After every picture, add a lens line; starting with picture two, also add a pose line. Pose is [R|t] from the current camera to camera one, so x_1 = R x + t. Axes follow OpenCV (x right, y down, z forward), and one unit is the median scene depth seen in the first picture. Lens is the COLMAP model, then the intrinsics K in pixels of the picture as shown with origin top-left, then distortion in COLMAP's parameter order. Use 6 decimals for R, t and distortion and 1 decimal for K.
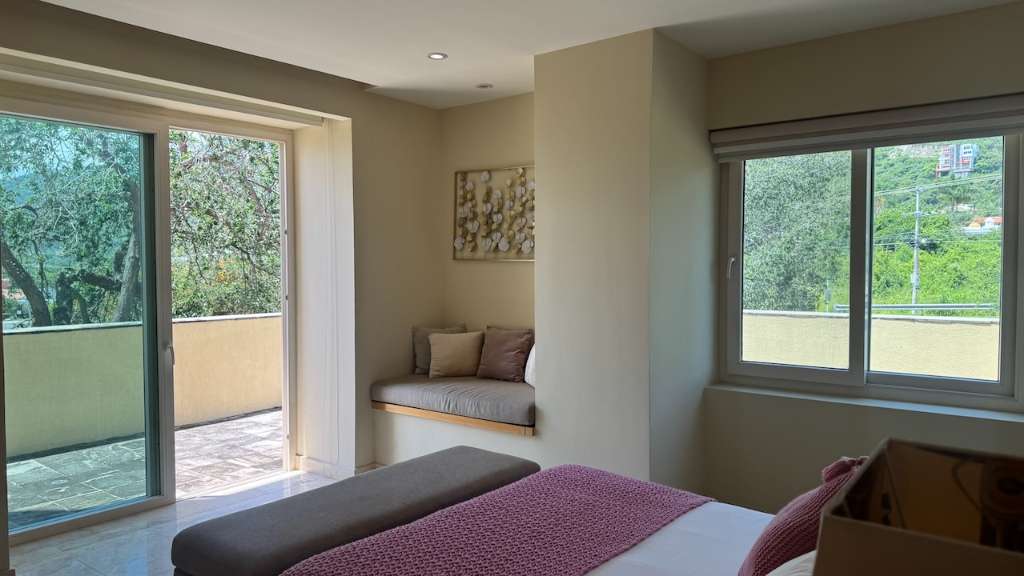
lens RADIAL K [[726.4, 0, 512.4], [0, 726.4, 292.9], [0, 0, 1]] dist [0.105822, -0.127599]
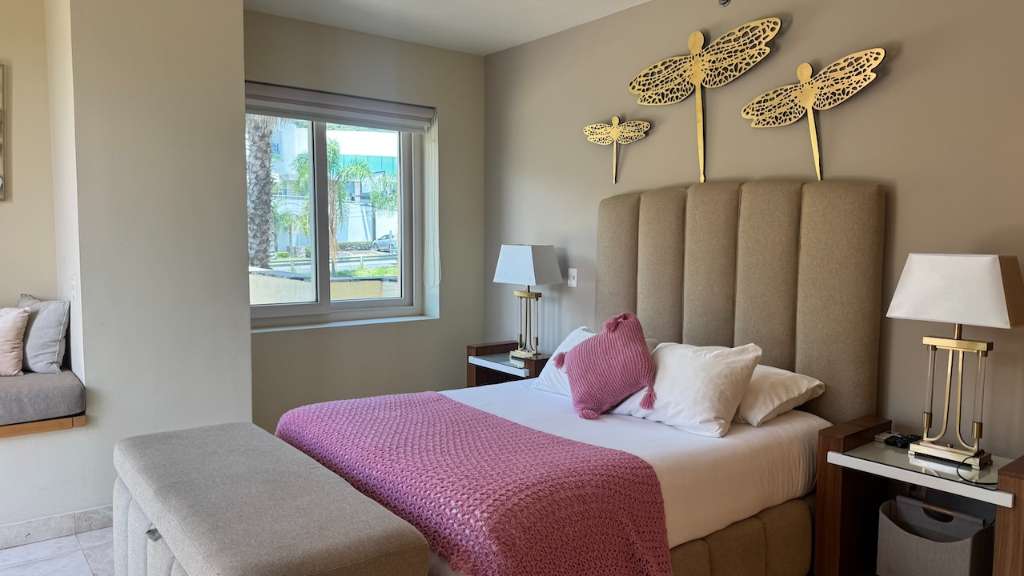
lens RADIAL K [[726.4, 0, 512.4], [0, 726.4, 292.9], [0, 0, 1]] dist [0.105822, -0.127599]
pose [[0.252002, -0.074140, 0.964882, -0.639235], [0.025785, 0.997221, 0.069891, 0.011605], [-0.967383, 0.007267, 0.253214, 0.372576]]
